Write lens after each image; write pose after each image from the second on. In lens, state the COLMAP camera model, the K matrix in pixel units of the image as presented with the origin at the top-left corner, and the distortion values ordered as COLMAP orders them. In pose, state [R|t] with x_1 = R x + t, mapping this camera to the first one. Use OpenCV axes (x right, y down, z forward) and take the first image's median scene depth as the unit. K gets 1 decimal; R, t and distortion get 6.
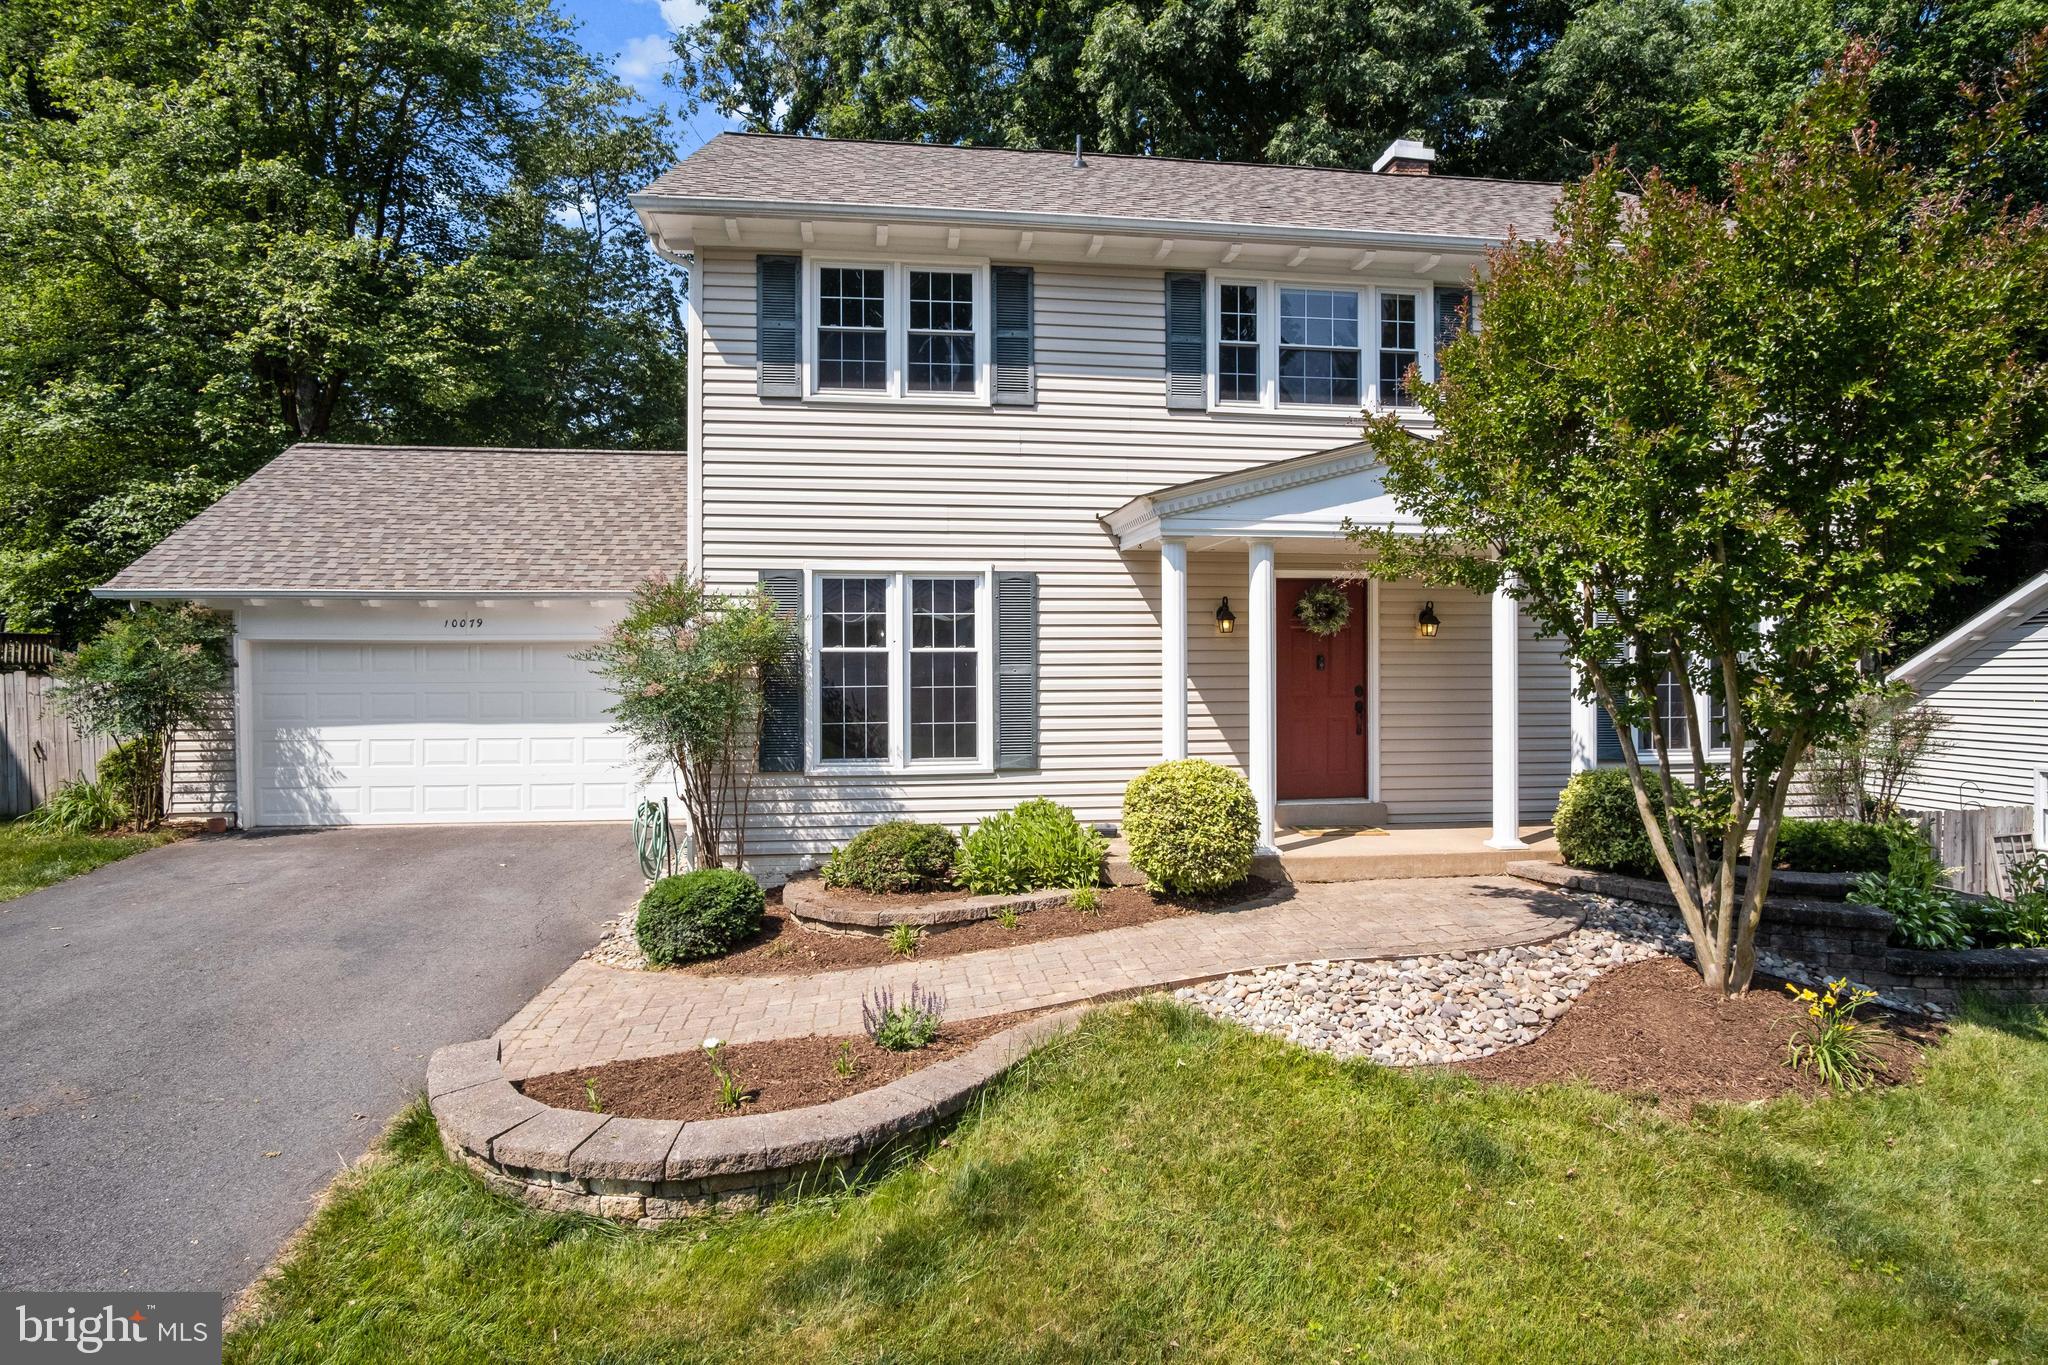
lens RADIAL K [[1109.4, 0, 1009.2], [0, 1109.4, 650.6], [0, 0, 1]] dist [-0.023800, 0.003695]
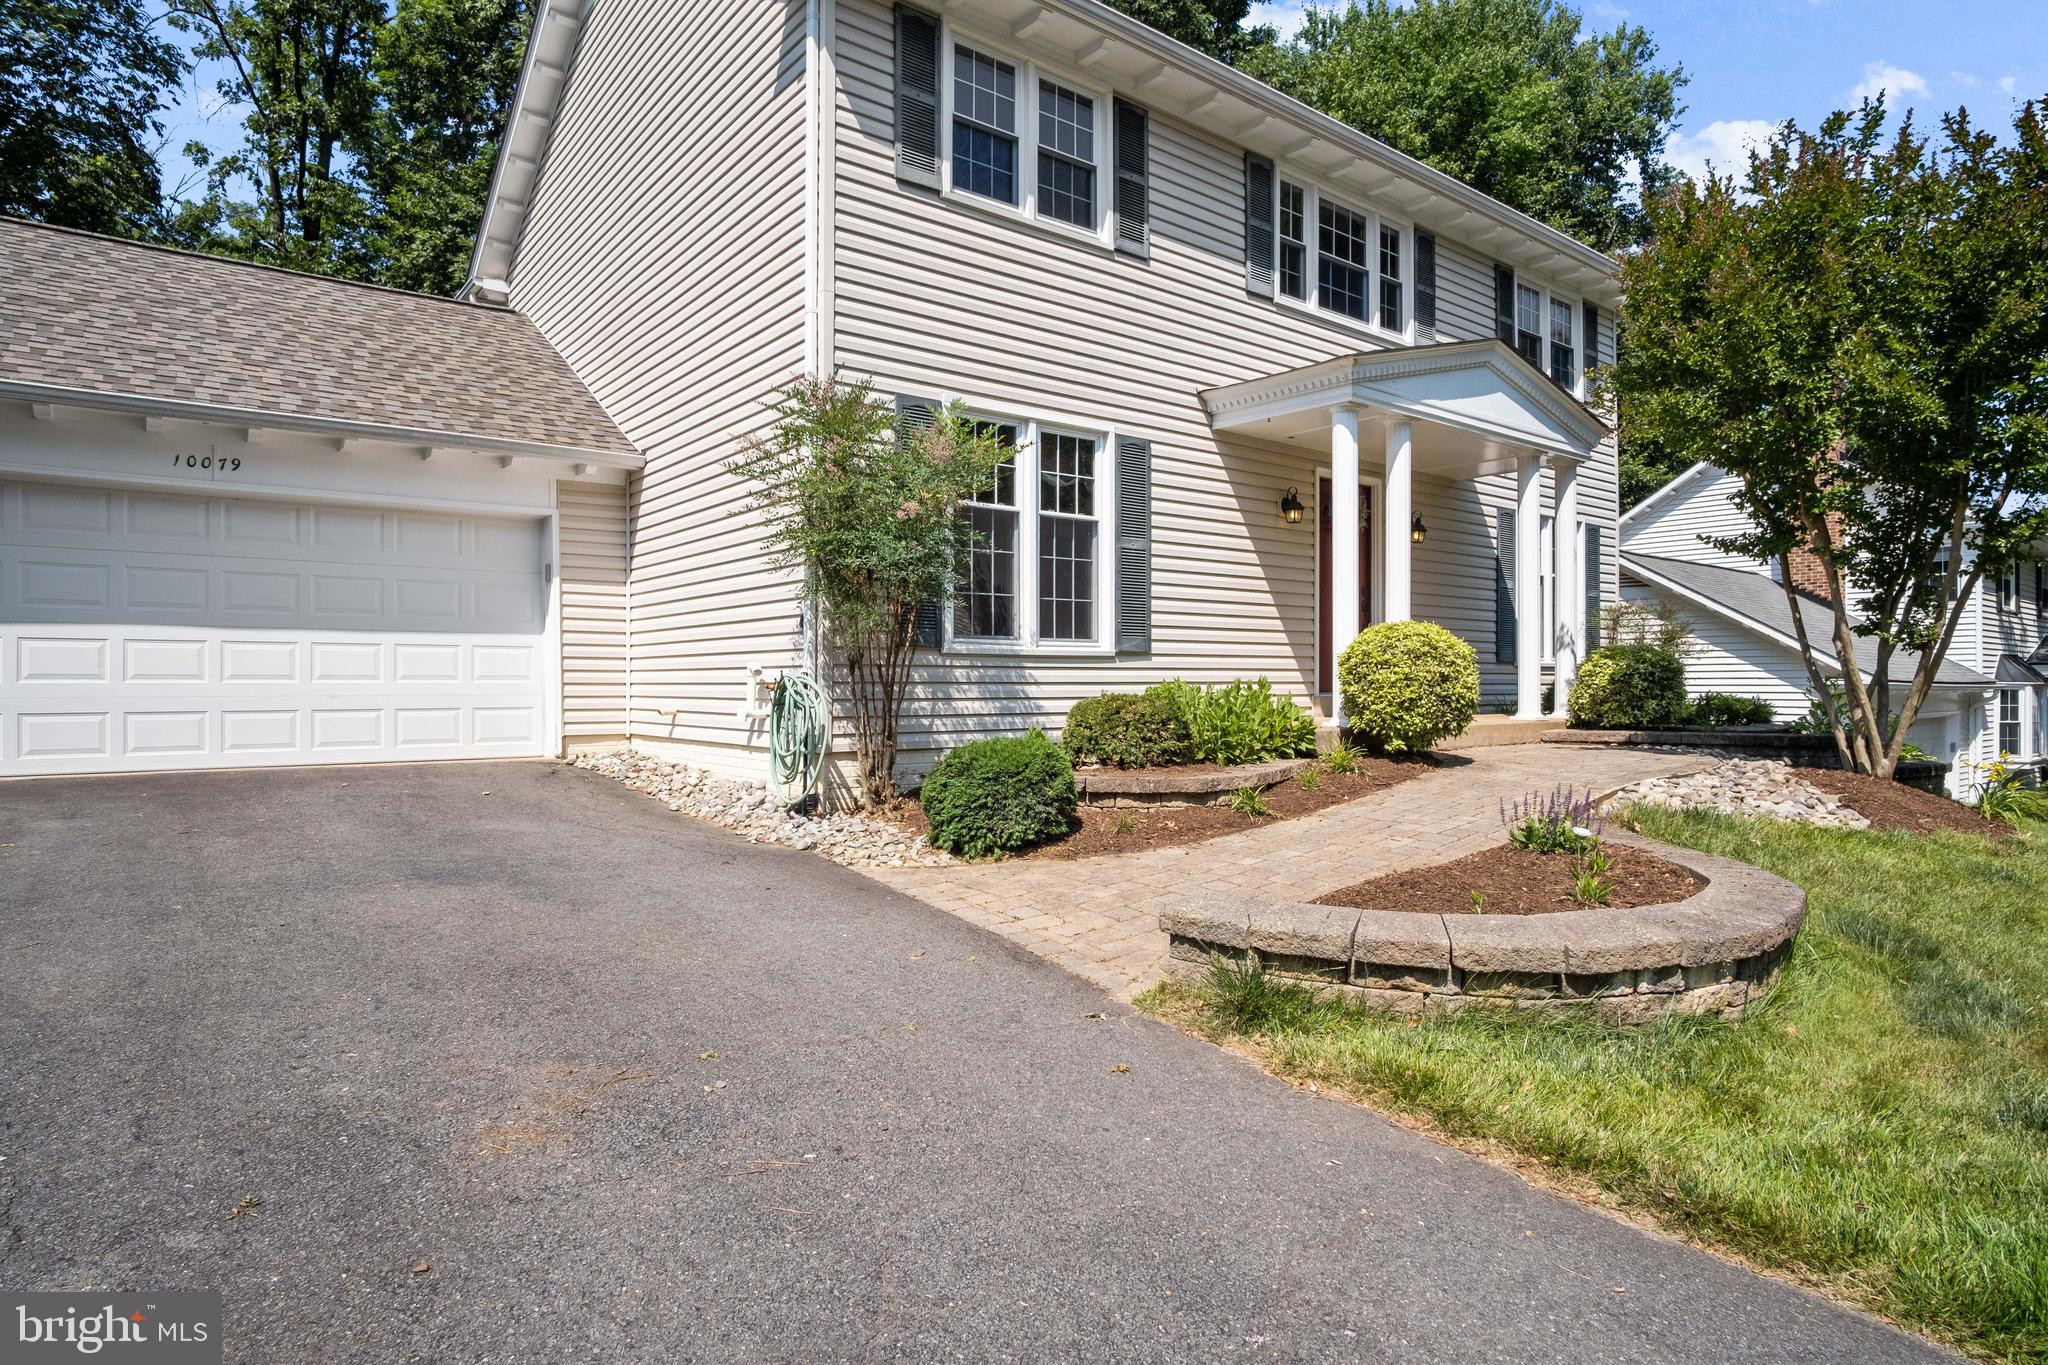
lens RADIAL K [[1109.4, 0, 1006.0], [0, 1109.4, 672.7], [0, 0, 1]] dist [-0.023800, 0.003695]
pose [[0.868128, 0.009119, 0.496257, -0.539763], [-0.013393, 0.999898, 0.005055, 0.120553], [-0.496160, -0.011034, 0.868161, 0.257840]]
